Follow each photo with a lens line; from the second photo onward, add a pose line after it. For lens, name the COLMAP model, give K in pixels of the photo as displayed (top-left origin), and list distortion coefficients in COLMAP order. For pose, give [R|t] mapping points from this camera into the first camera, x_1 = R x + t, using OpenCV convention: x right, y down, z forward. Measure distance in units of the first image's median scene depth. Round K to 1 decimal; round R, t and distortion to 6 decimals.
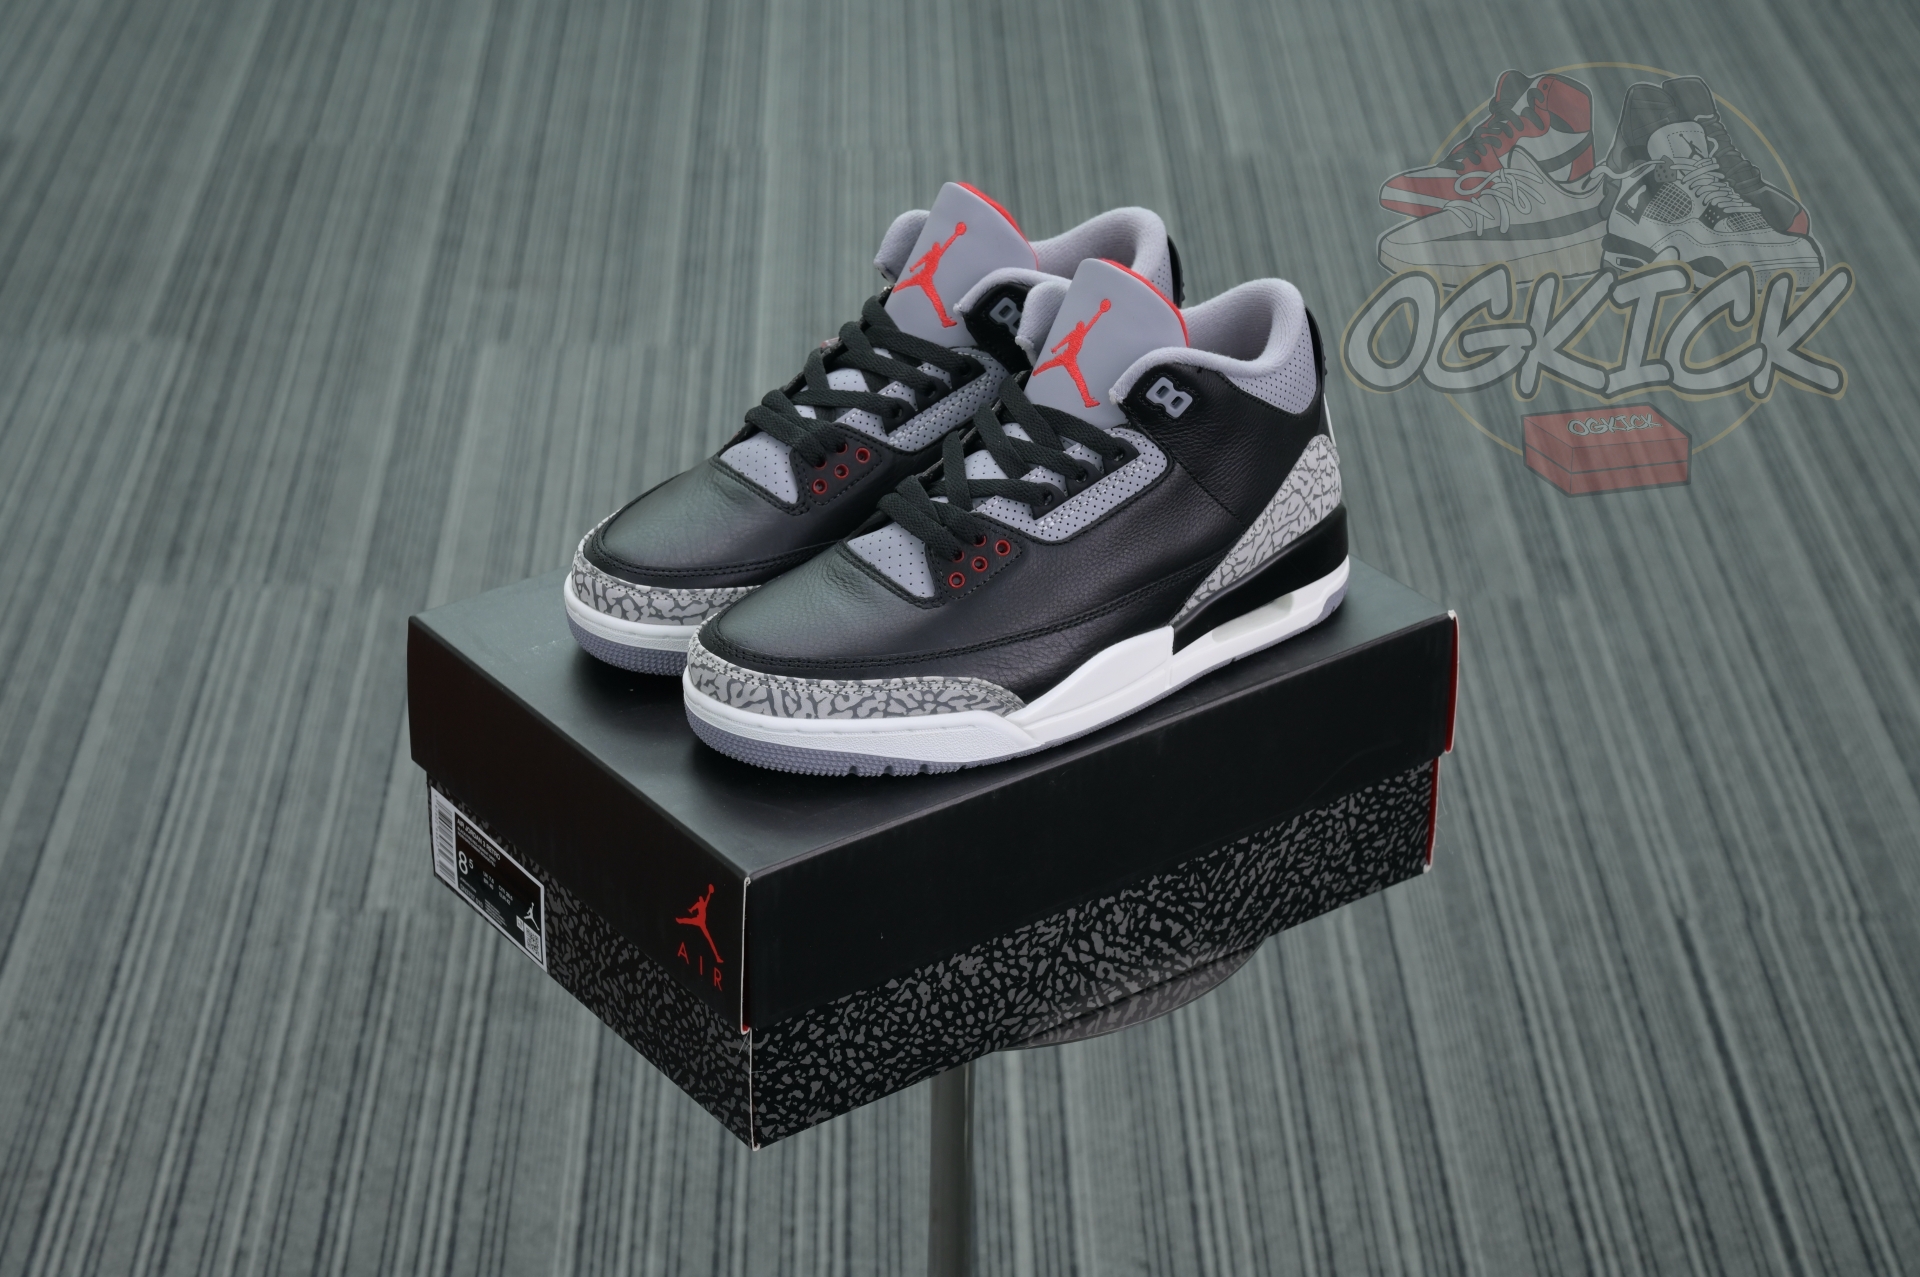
lens RADIAL K [[3867.9, 0, 960.0], [0, 3867.9, 638.5], [0, 0, 1]] dist [-0.033545, 0.399345]
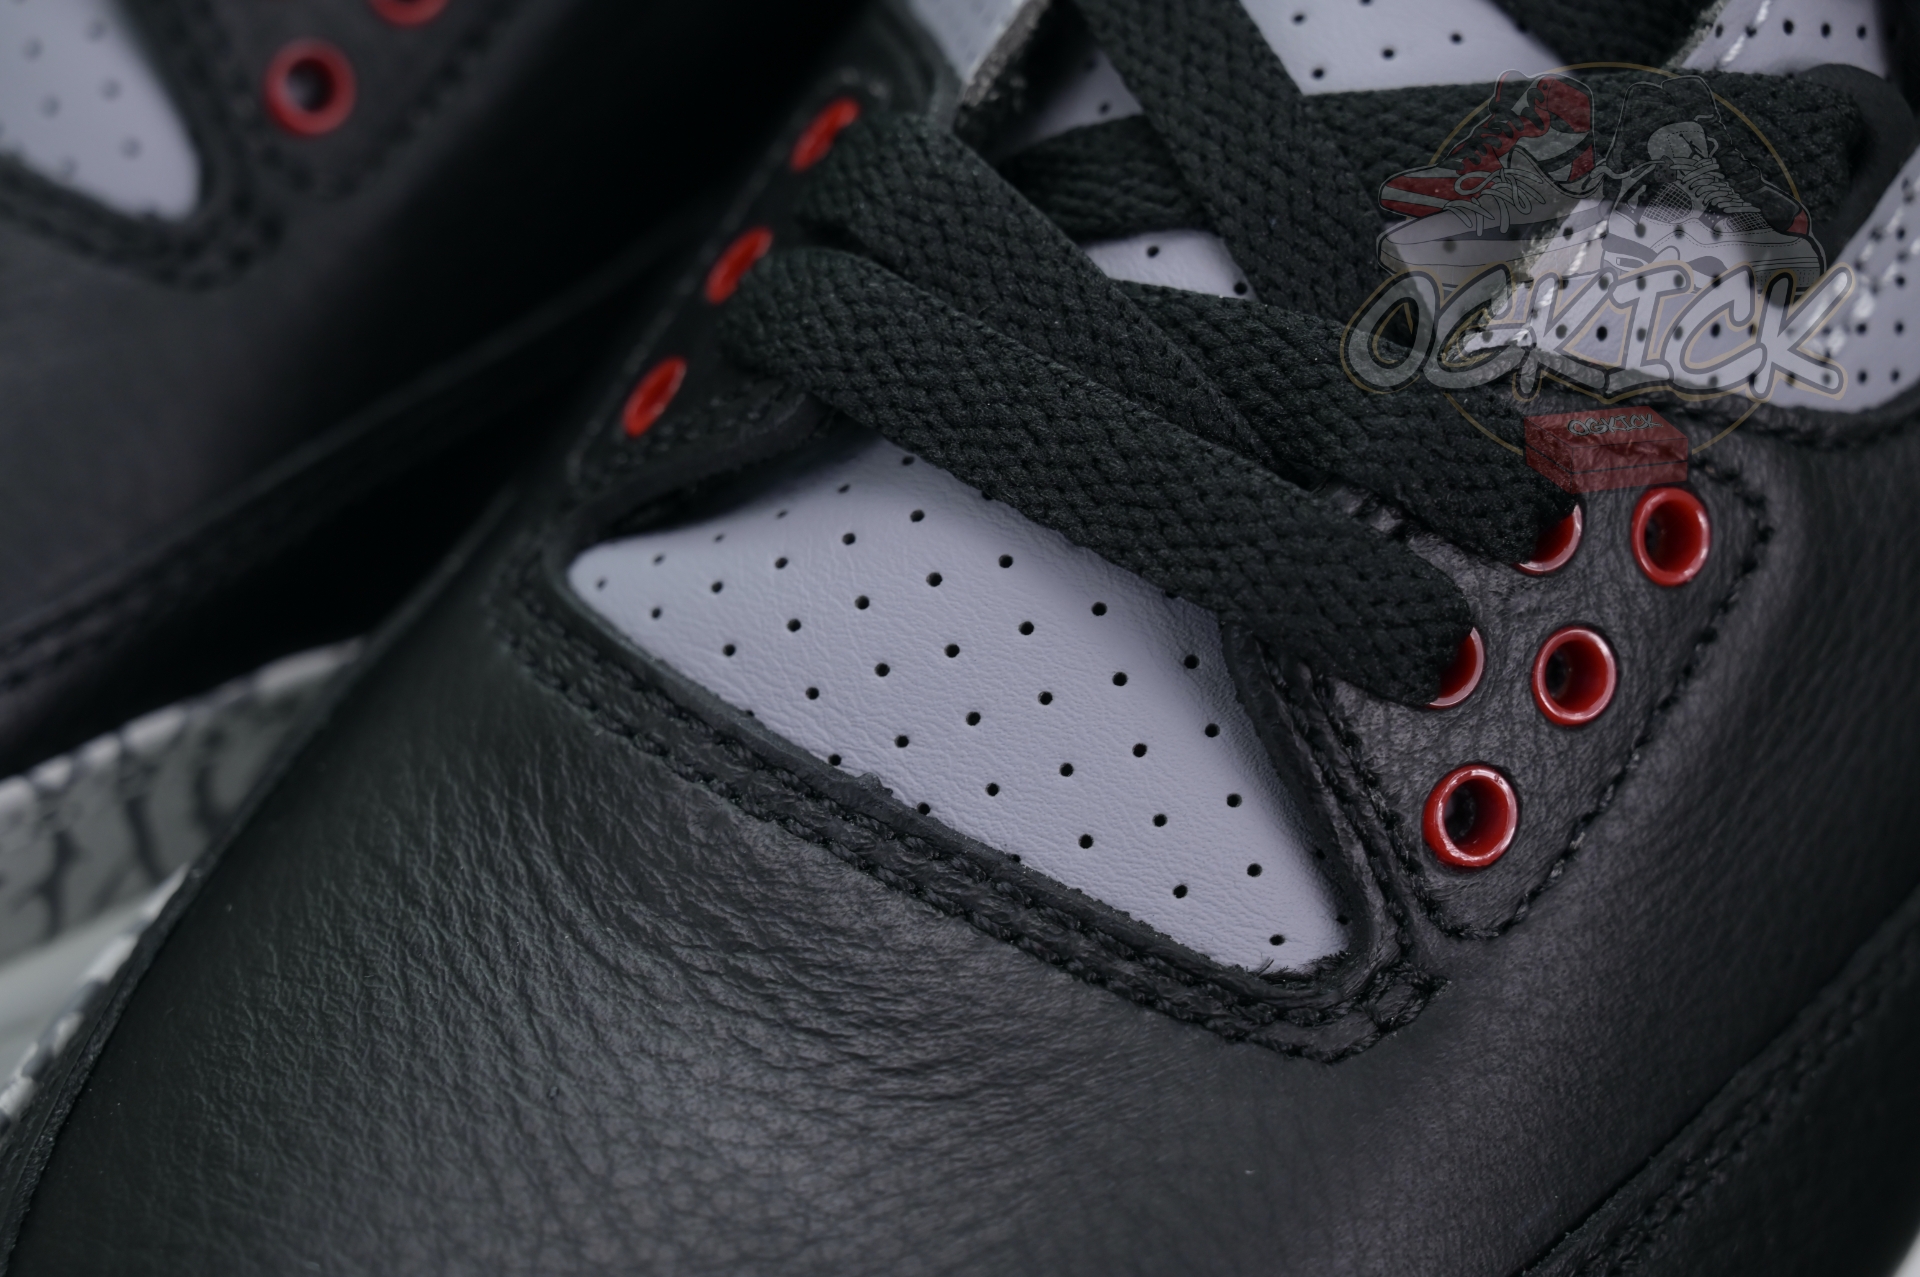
lens RADIAL K [[3867.9, 0, 960.0], [0, 3867.9, 638.5], [0, 0, 1]] dist [-0.033545, 0.399345]
pose [[0.926923, -0.229302, 0.297042, -0.063770], [0.130225, 0.938951, 0.318454, -0.073179], [-0.351929, -0.256501, 0.900196, 0.854083]]
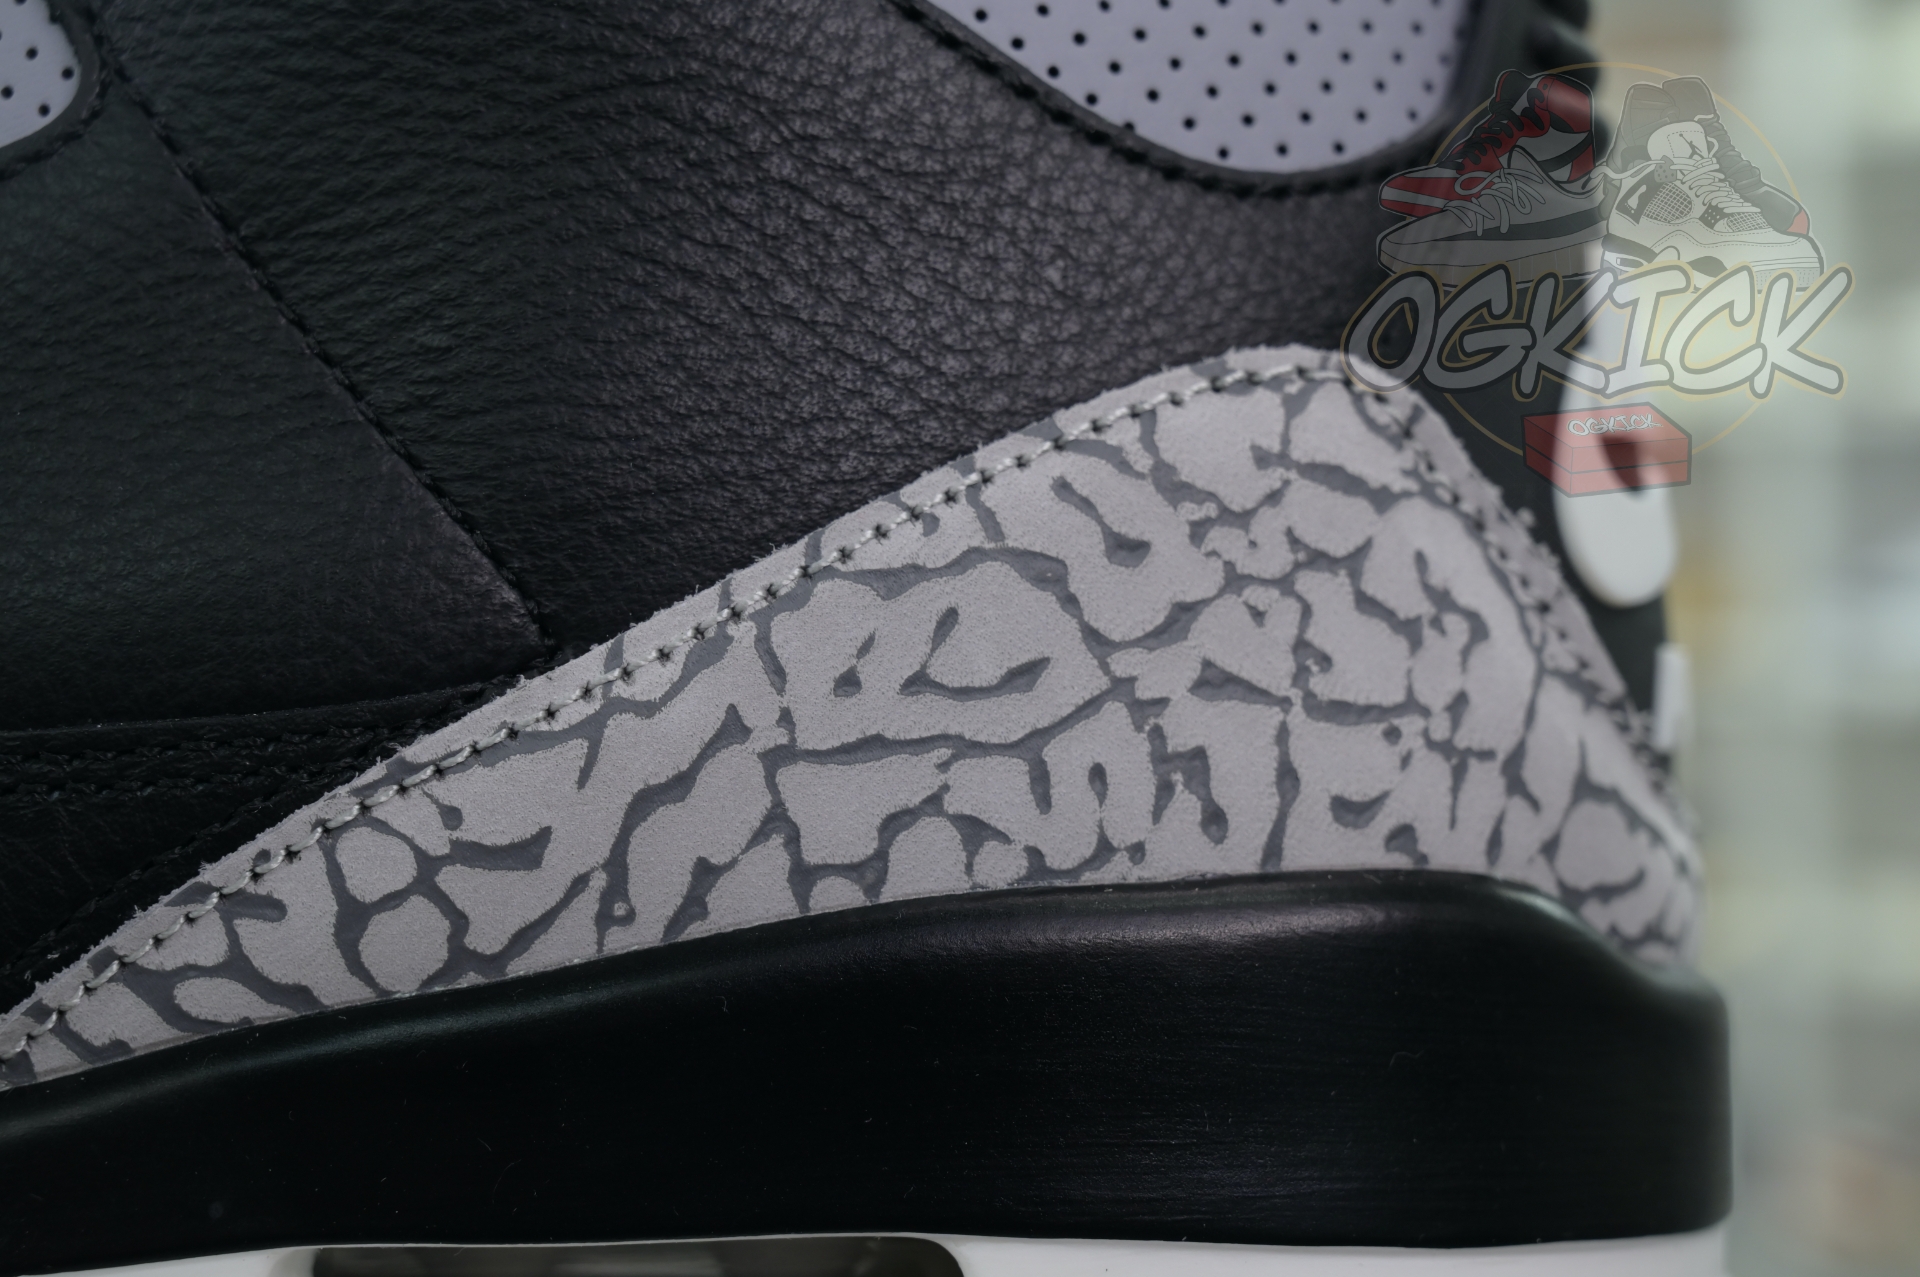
lens RADIAL K [[3867.9, 0, 960.0], [0, 3867.9, 638.5], [0, 0, 1]] dist [-0.033545, 0.399345]
pose [[0.778110, 0.021777, -0.627750, 0.192067], [-0.323989, 0.870108, -0.371407, 0.026336], [0.538122, 0.492380, 0.684096, 0.916823]]
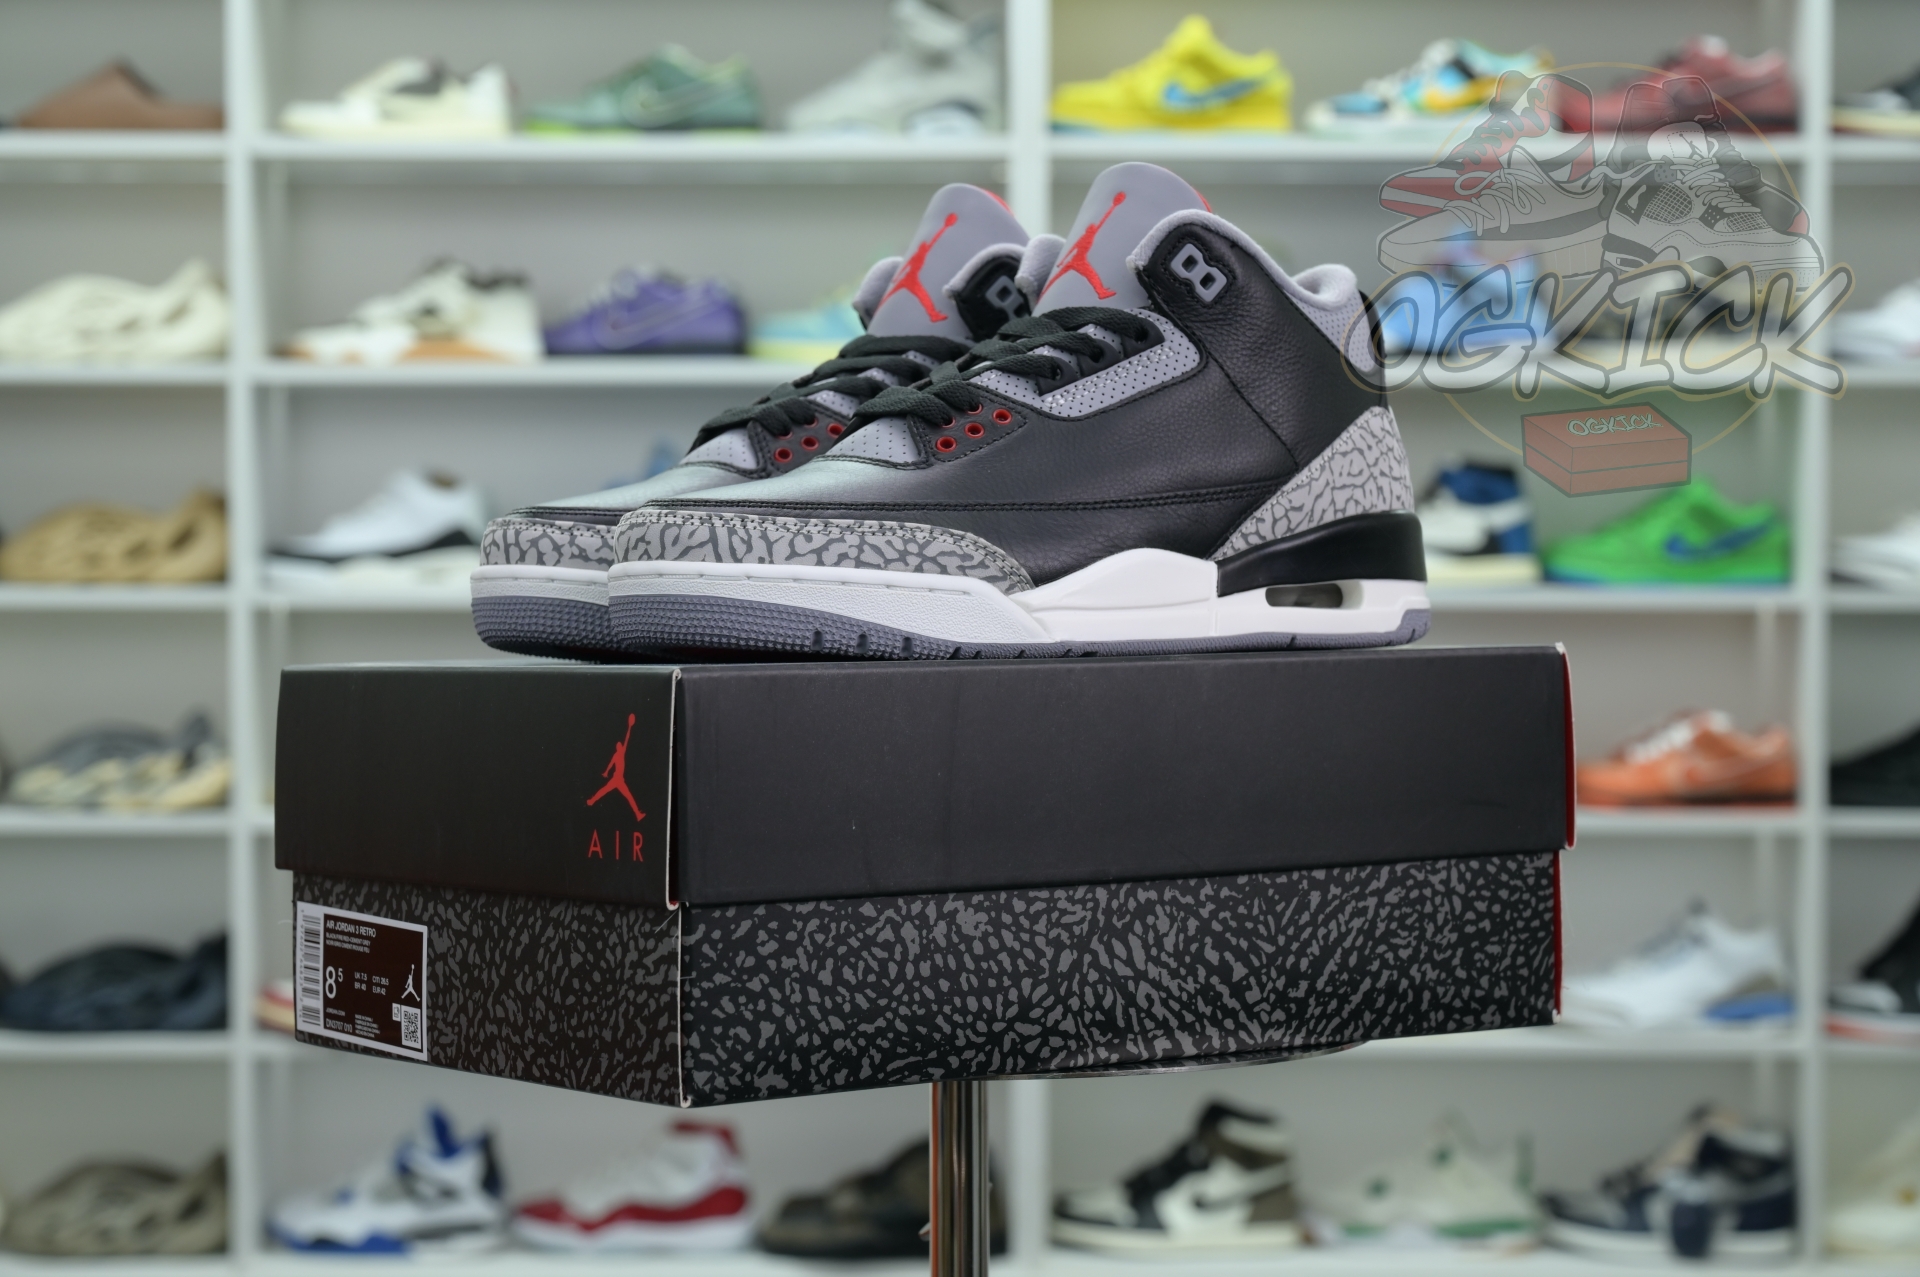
lens RADIAL K [[3867.9, 0, 960.0], [0, 3867.9, 638.5], [0, 0, 1]] dist [-0.033545, 0.399345]
pose [[0.999817, -0.017775, -0.007090, 0.006955], [0.012362, 0.882717, -0.469743, 0.397167], [0.014609, 0.469569, 0.882775, 0.295514]]
